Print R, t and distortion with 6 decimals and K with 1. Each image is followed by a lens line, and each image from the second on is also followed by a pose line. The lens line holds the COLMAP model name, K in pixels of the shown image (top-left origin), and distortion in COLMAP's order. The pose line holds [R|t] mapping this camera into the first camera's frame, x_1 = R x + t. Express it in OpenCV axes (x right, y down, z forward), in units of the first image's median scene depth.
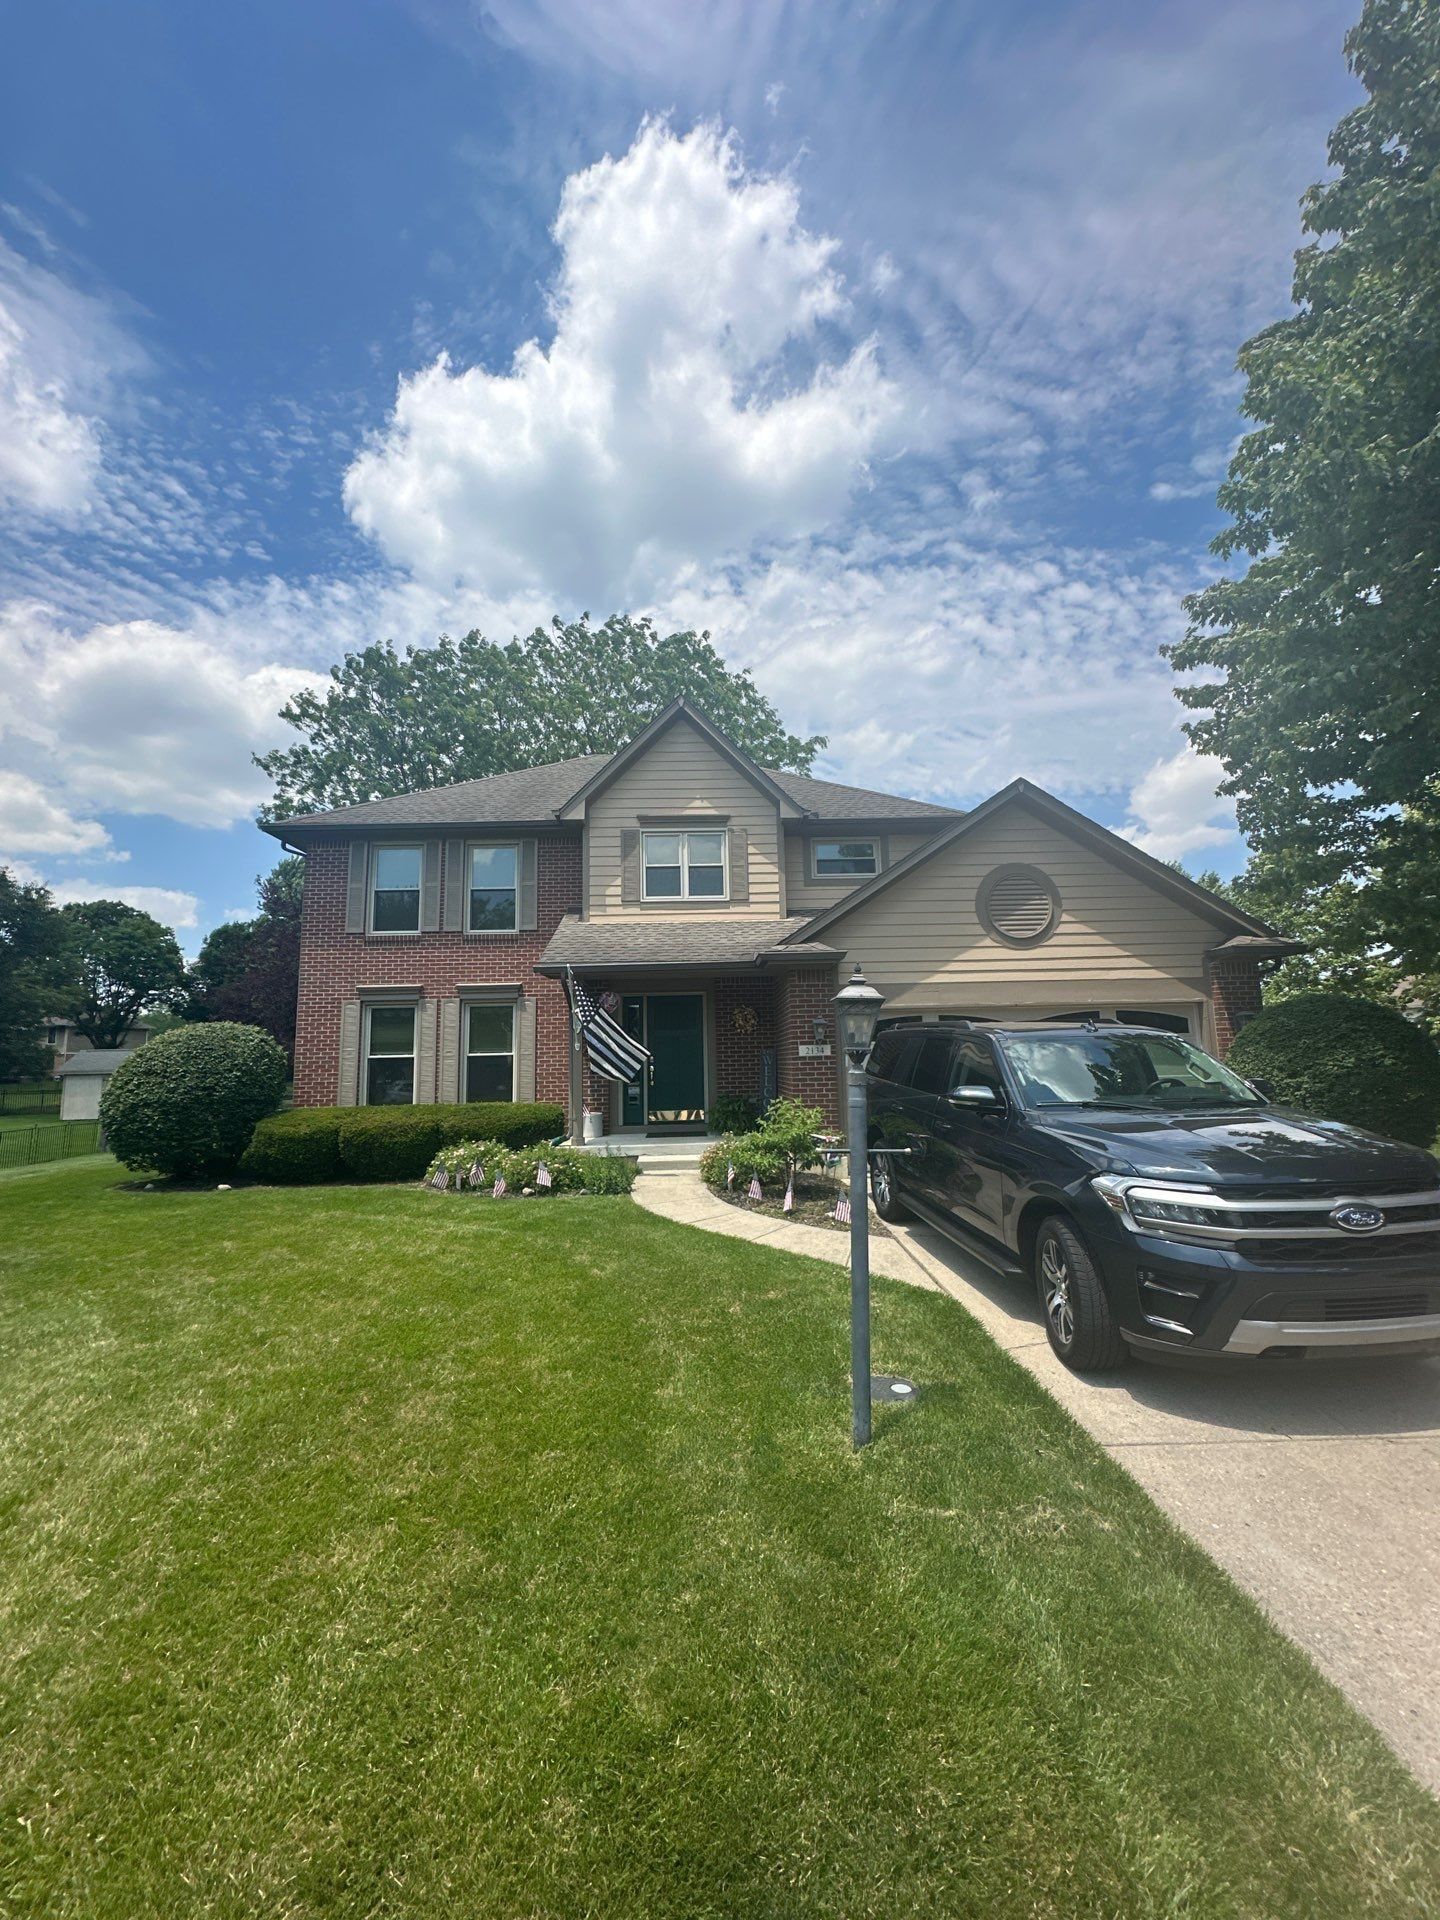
lens RADIAL K [[775.0, 0, 724.3], [0, 775.0, 967.7], [0, 0, 1]] dist [0.000304, 0.000168]
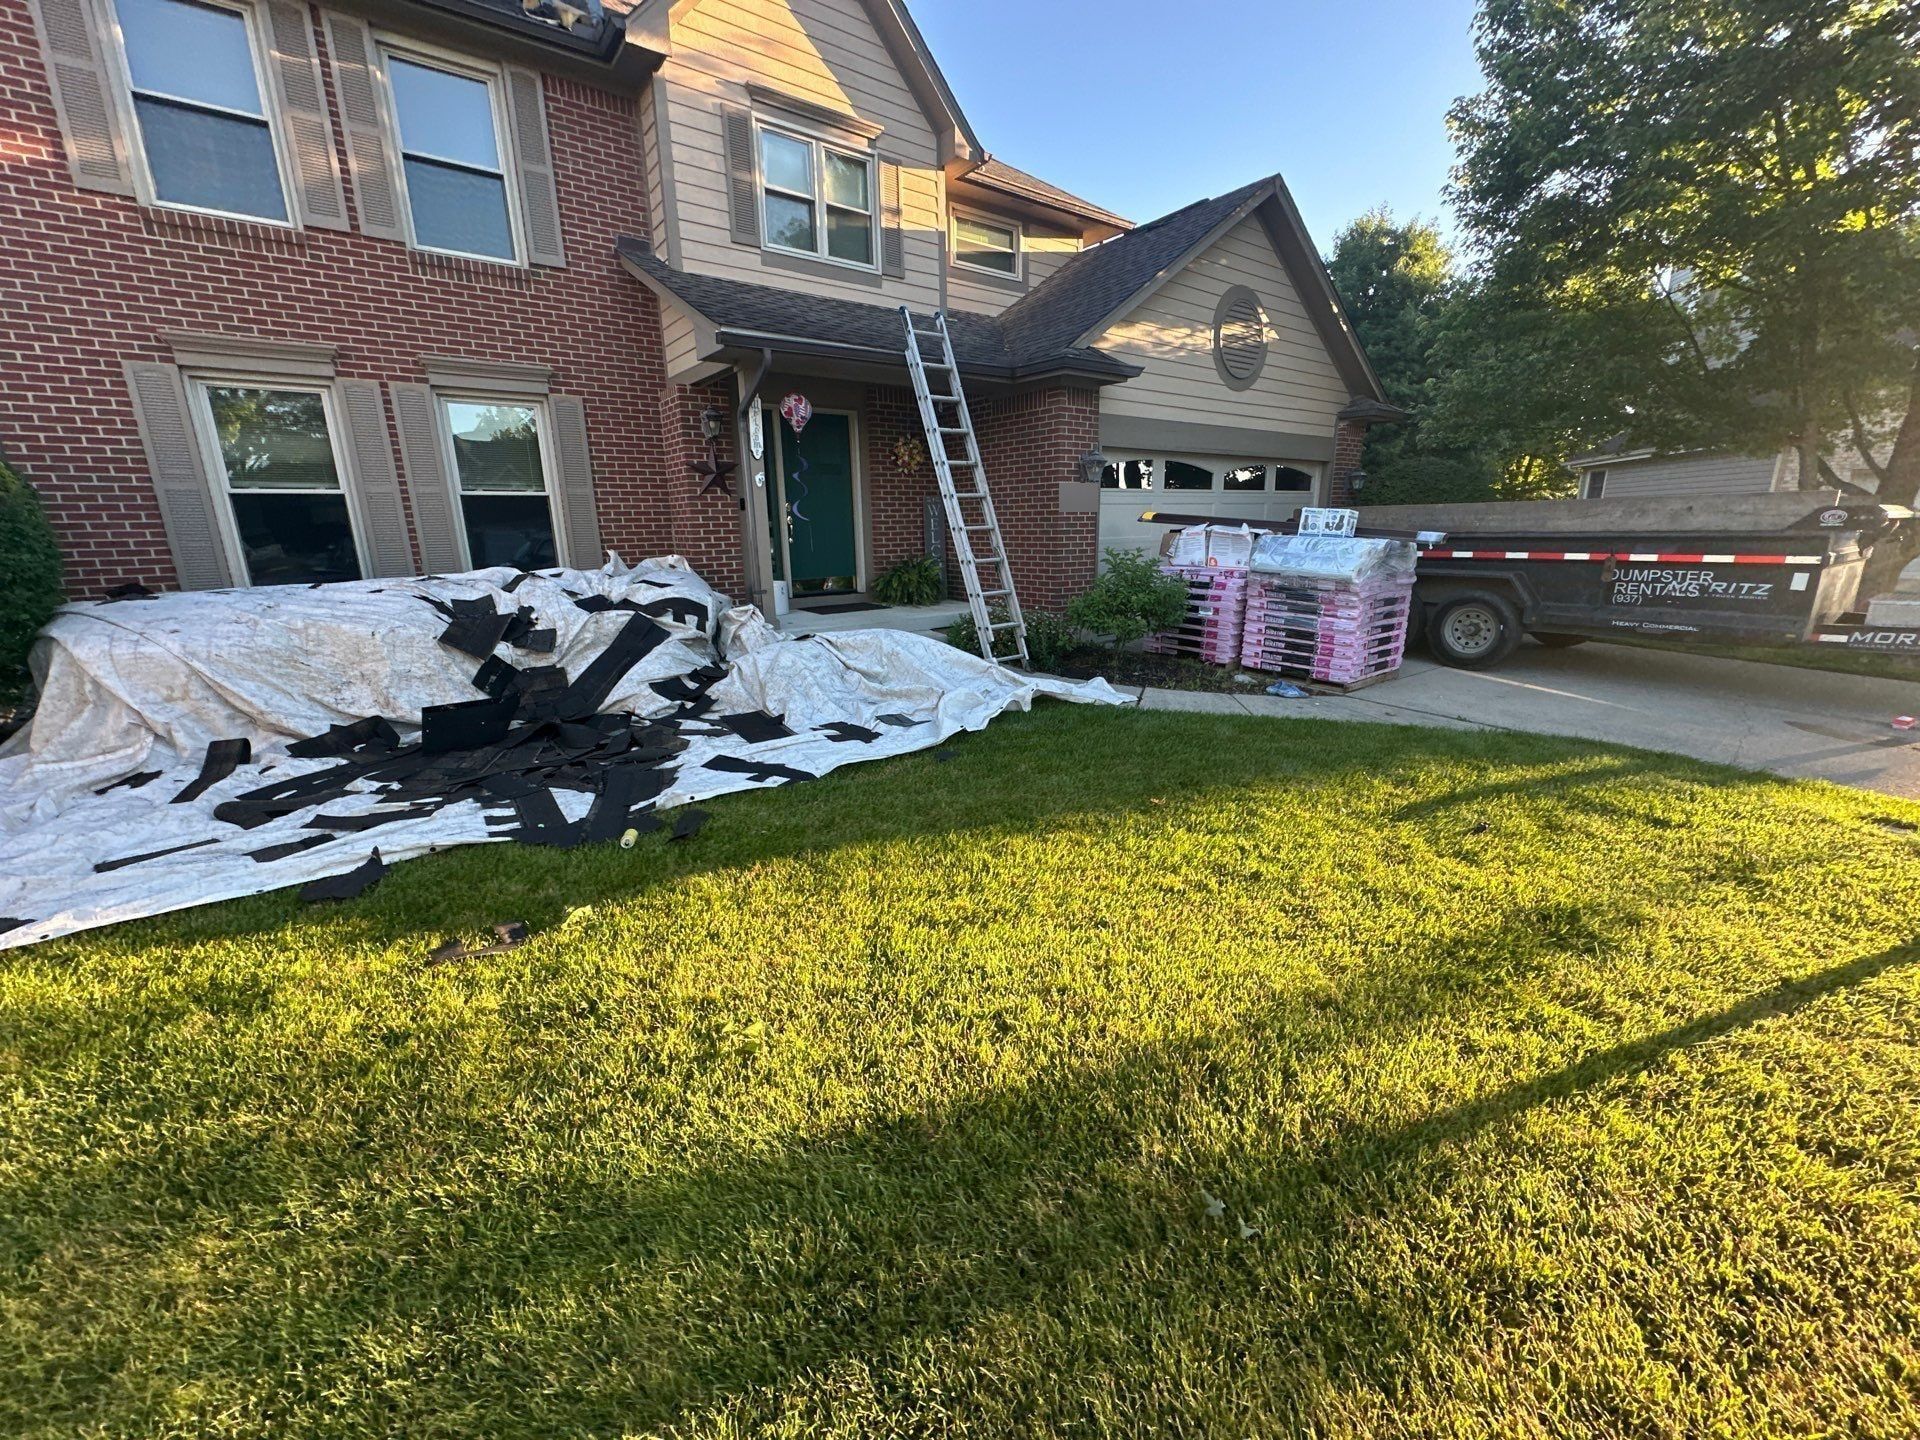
lens RADIAL K [[743.1, 0, 953.1], [0, 743.1, 711.9], [0, 0, 1]] dist [0.000093, 0.000159]
pose [[0.813772, -0.133880, 0.565553, -0.373221], [-0.076303, 0.940072, 0.332330, 0.056726], [-0.576153, -0.313595, 0.754789, 0.329810]]
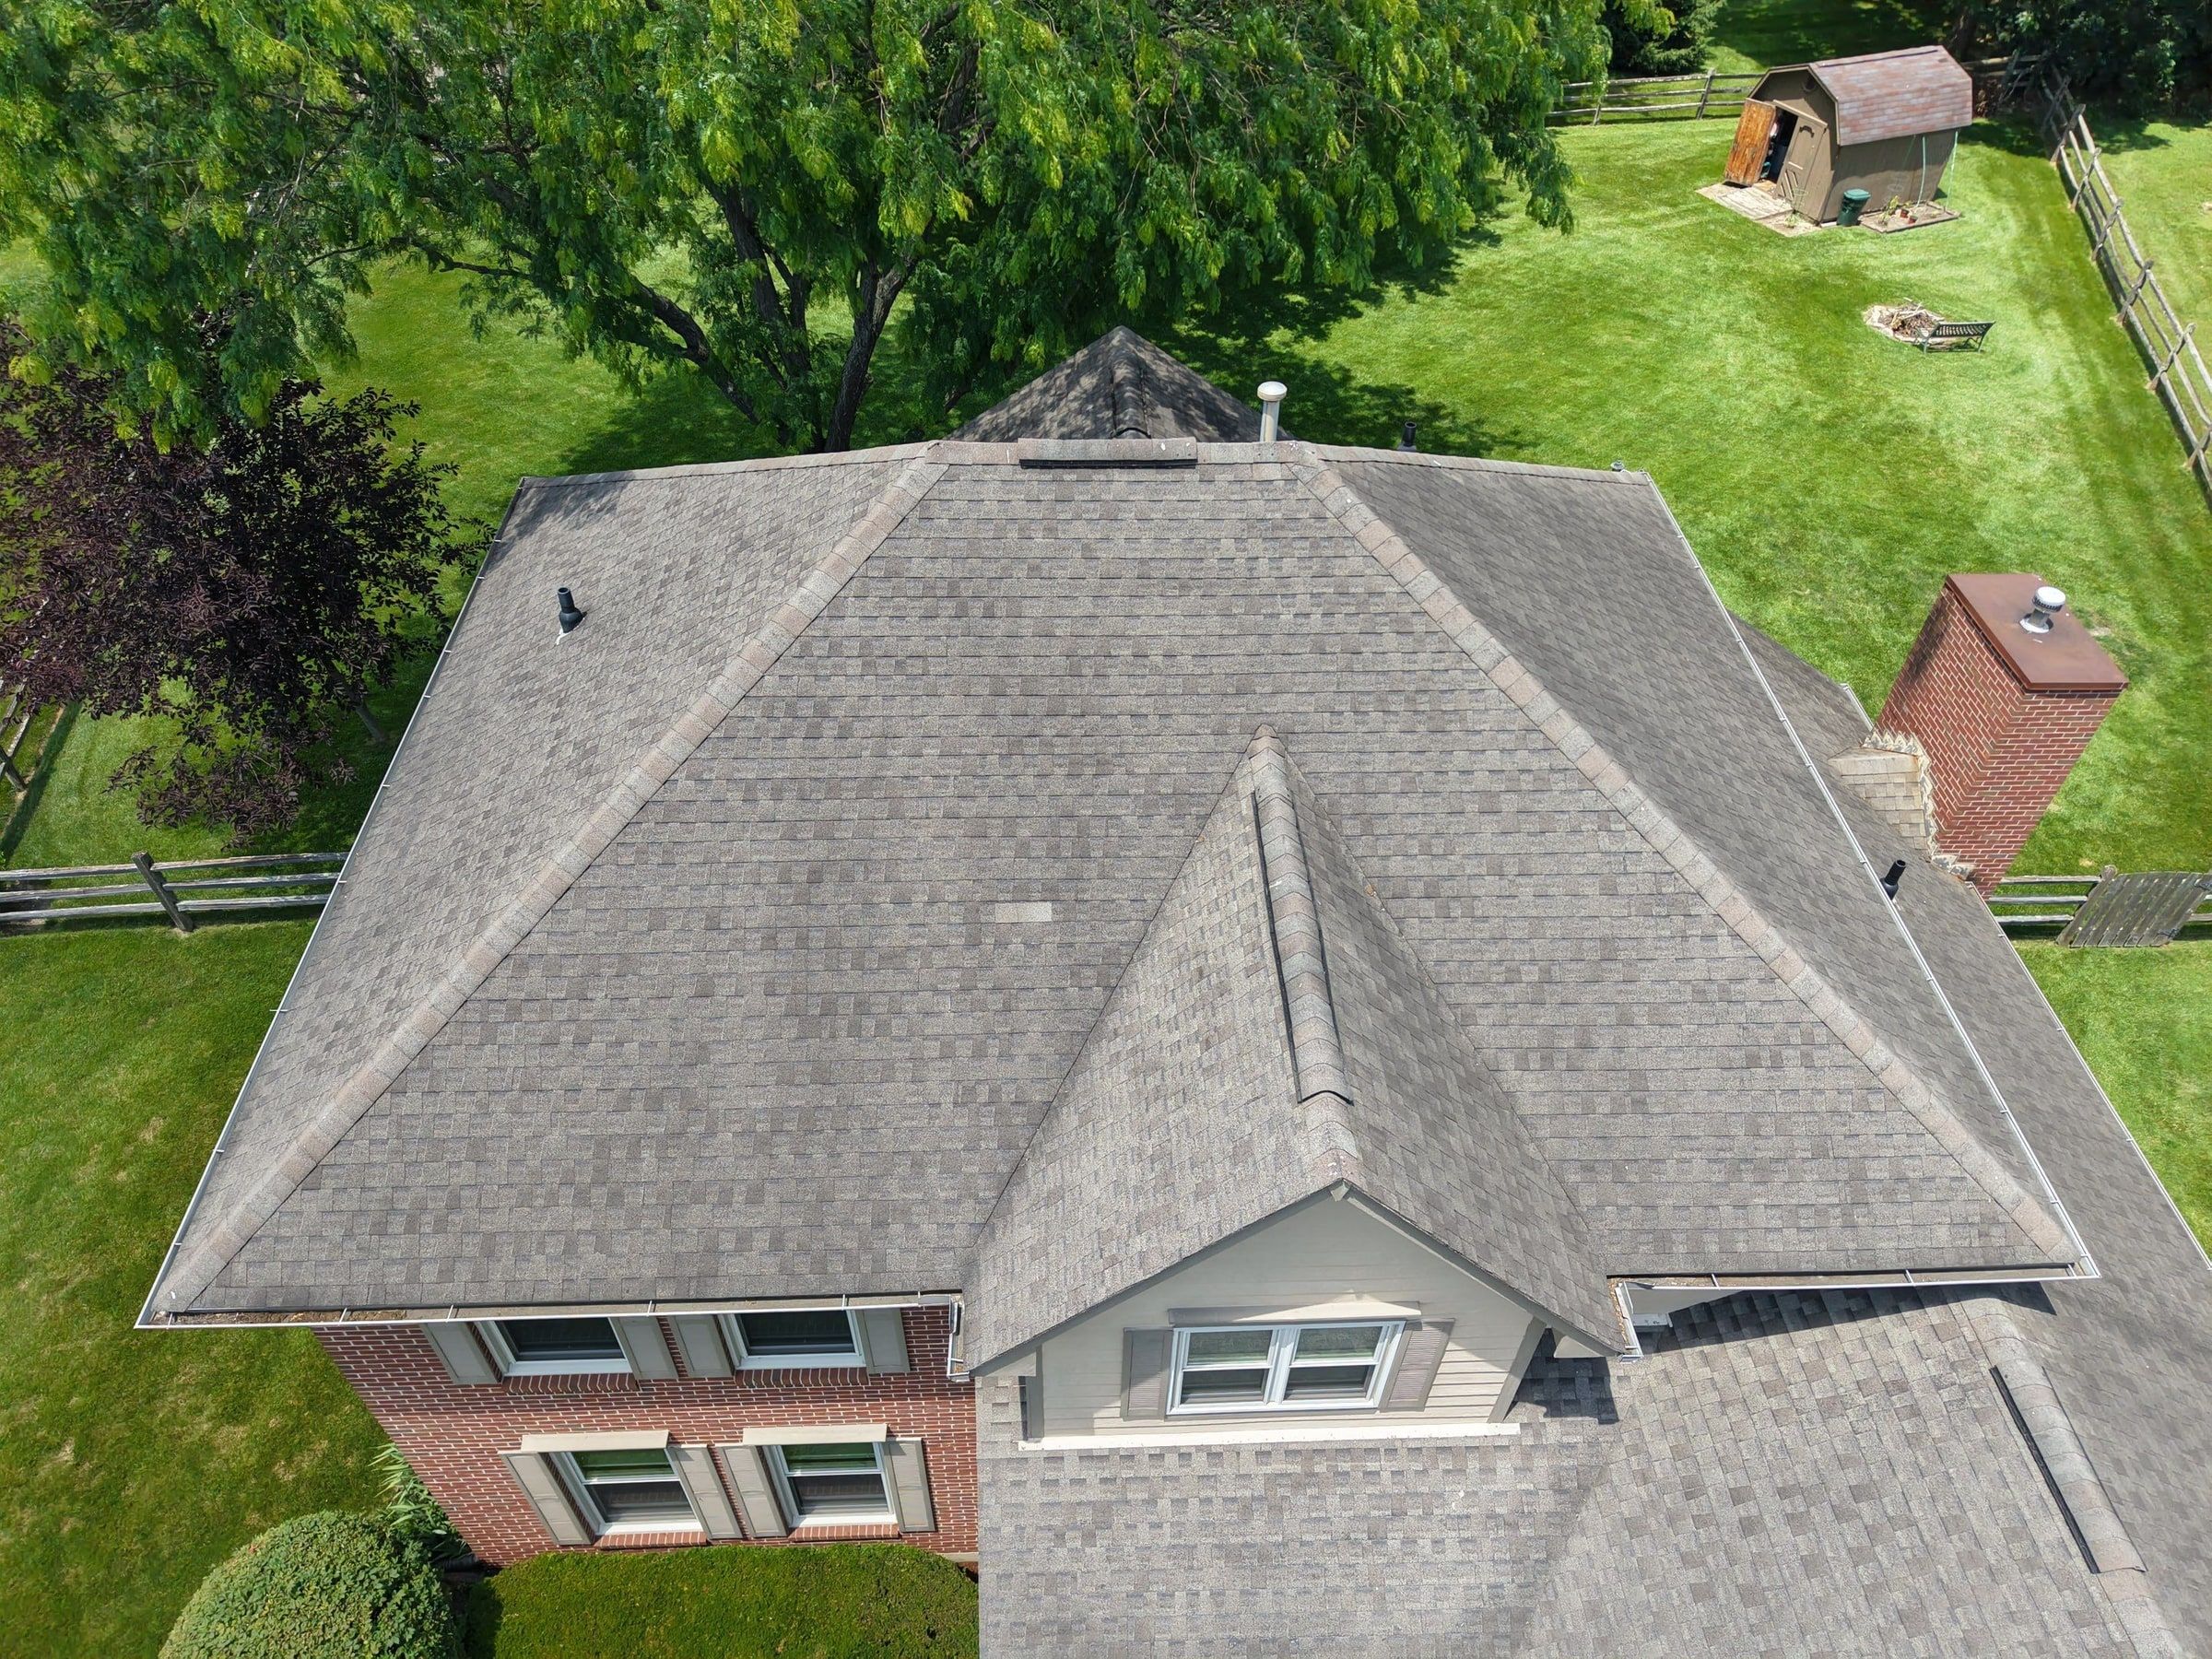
lens RADIAL K [[1479.5, 0, 1103.9], [0, 1479.5, 821.8], [0, 0, 1]] dist [0.051829, -0.059650]
pose [[0.998981, 0.018927, 0.040961, -0.180094], [-0.043839, 0.622069, 0.781734, -0.906650], [-0.010685, -0.782734, 0.622265, 0.746352]]
